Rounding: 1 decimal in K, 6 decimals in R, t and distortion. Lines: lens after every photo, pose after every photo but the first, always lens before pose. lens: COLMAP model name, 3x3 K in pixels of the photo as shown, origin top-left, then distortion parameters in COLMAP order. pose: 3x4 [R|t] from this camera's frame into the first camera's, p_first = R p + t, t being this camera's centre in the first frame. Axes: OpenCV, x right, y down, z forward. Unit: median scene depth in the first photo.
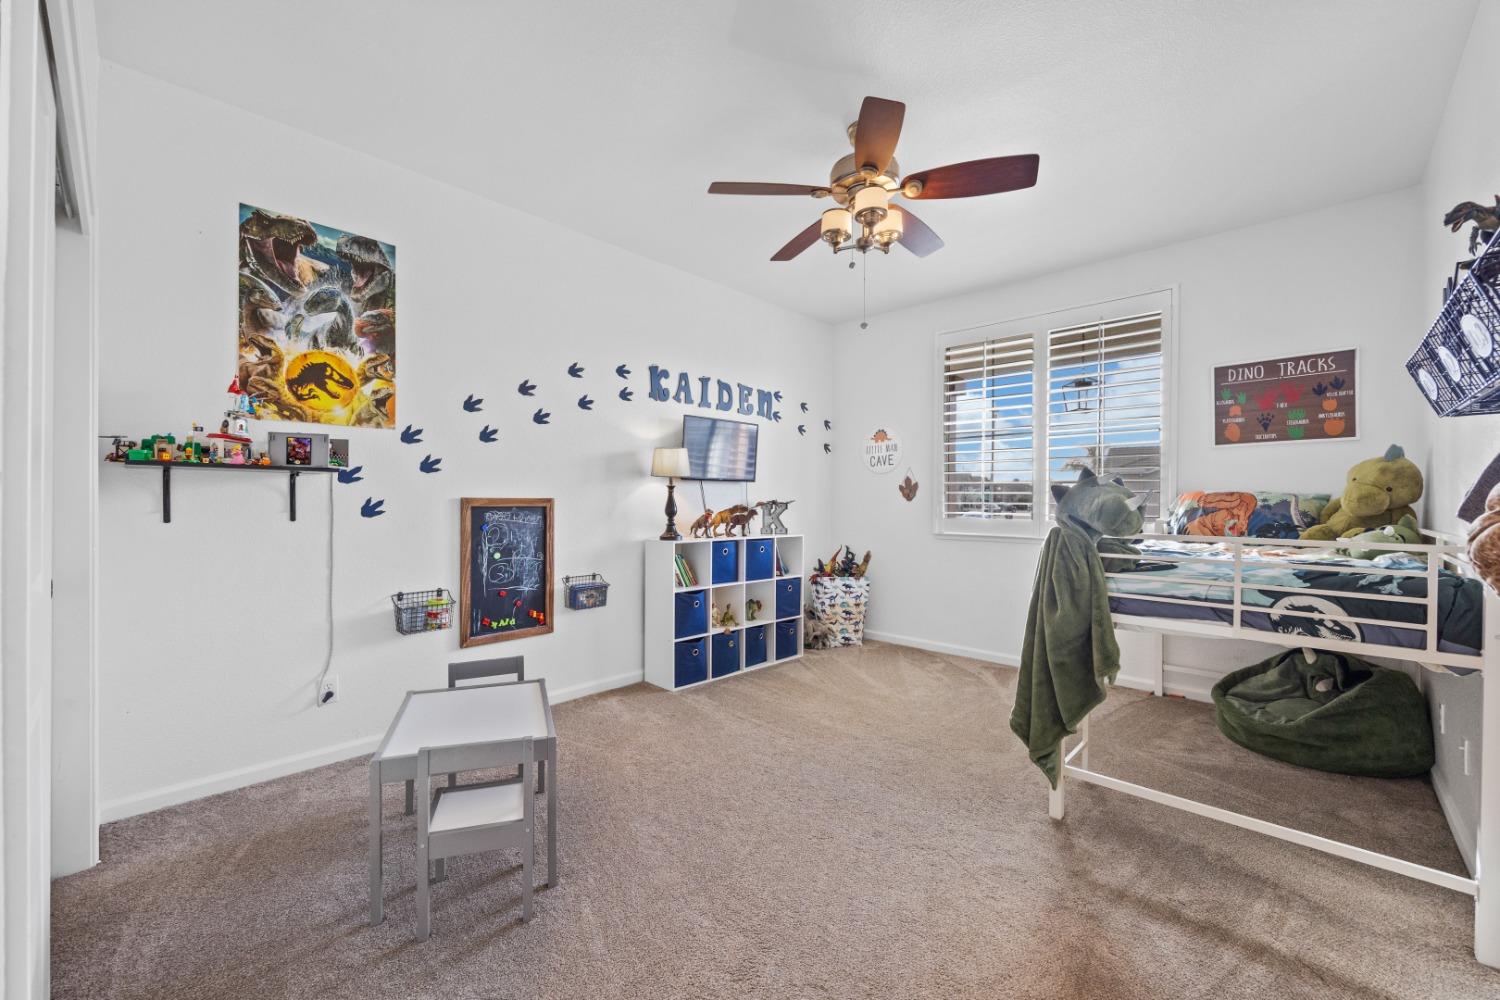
lens RADIAL K [[590.5, 0, 741.7], [0, 590.5, 502.0], [0, 0, 1]] dist [-0.000798, -0.000105]
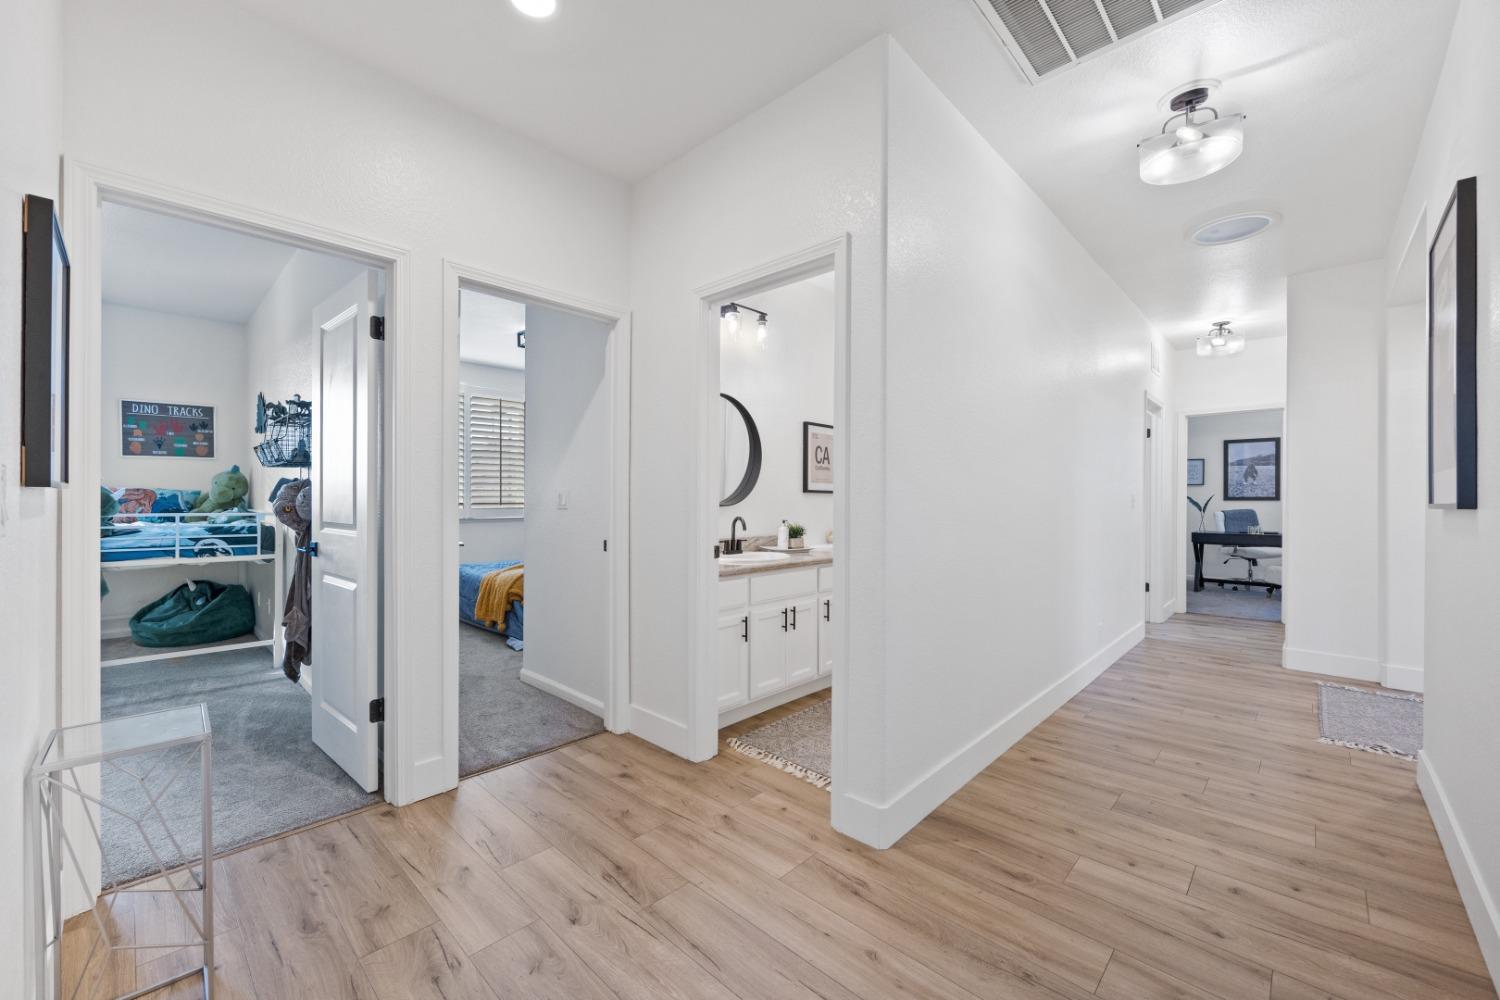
lens RADIAL K [[596.7, 0, 748.5], [0, 596.7, 501.1], [0, 0, 1]] dist [-0.002091, -0.000145]
pose [[-0.005723, -0.010313, 0.999930, -0.806641], [-0.000554, 0.999947, 0.010310, -0.002151], [-0.999983, -0.000495, -0.005728, -0.627667]]
